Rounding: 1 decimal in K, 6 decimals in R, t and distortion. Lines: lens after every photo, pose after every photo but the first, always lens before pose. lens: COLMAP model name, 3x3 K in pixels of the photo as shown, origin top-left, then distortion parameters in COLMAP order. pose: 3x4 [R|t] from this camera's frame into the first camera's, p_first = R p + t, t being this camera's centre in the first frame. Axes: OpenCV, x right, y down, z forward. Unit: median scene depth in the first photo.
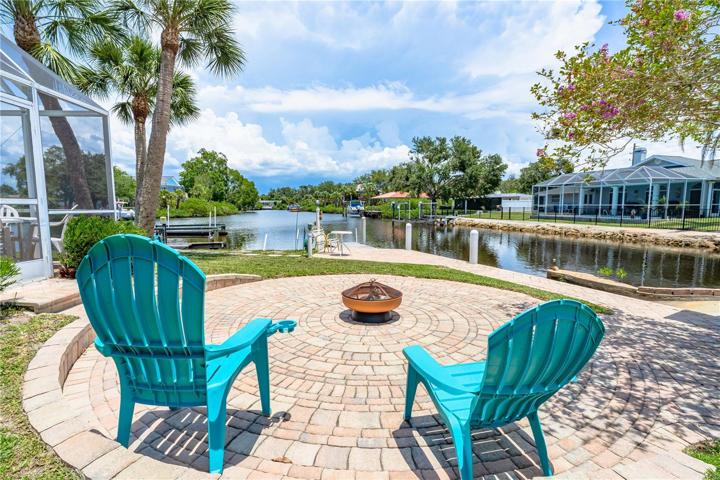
lens RADIAL K [[343.7, 0, 359.6], [0, 343.7, 240.4], [0, 0, 1]] dist [0.002951, -0.000187]
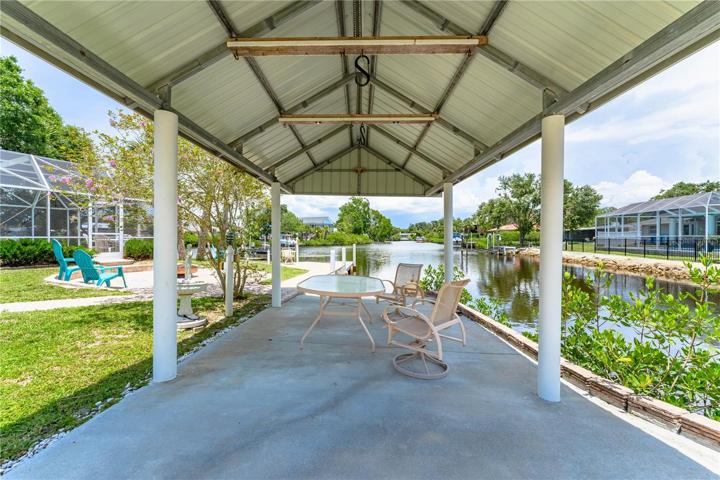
lens RADIAL K [[294.3, 0, 359.6], [0, 294.3, 239.4], [0, 0, 1]] dist [0.021525, -0.000103]
pose [[0.897826, 0.004327, -0.440330, 0.163992], [-0.046099, 0.995381, -0.084214, 0.005247], [0.437932, 0.095908, 0.893878, -0.033067]]
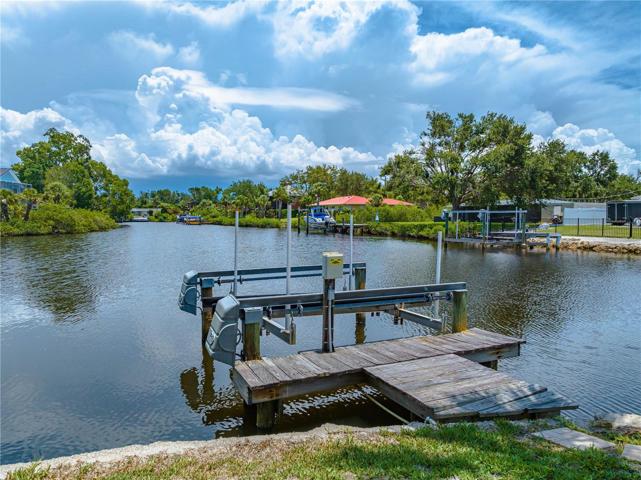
lens RADIAL K [[459.2, 0, 320.1], [0, 459.2, 239.4], [0, 0, 1]] dist [-0.038769, 0.026977]
pose [[0.988251, -0.004974, 0.152760, -0.174647], [0.012806, 0.998651, -0.050327, -0.015580], [-0.152303, 0.051692, 0.986981, 0.176179]]
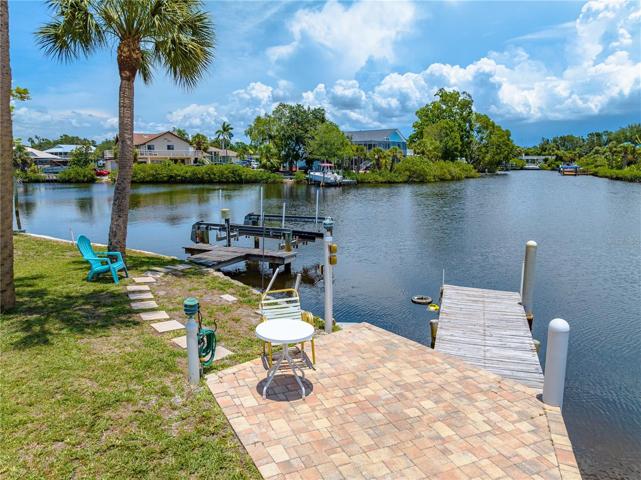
lens RADIAL K [[459.2, 0, 318.0], [0, 459.2, 242.6], [0, 0, 1]] dist [-0.038769, 0.026977]
pose [[0.752408, 0.115699, -0.648457, 0.050826], [-0.065738, 0.992728, 0.100848, -0.030311], [0.655409, -0.033251, 0.754542, 0.113784]]
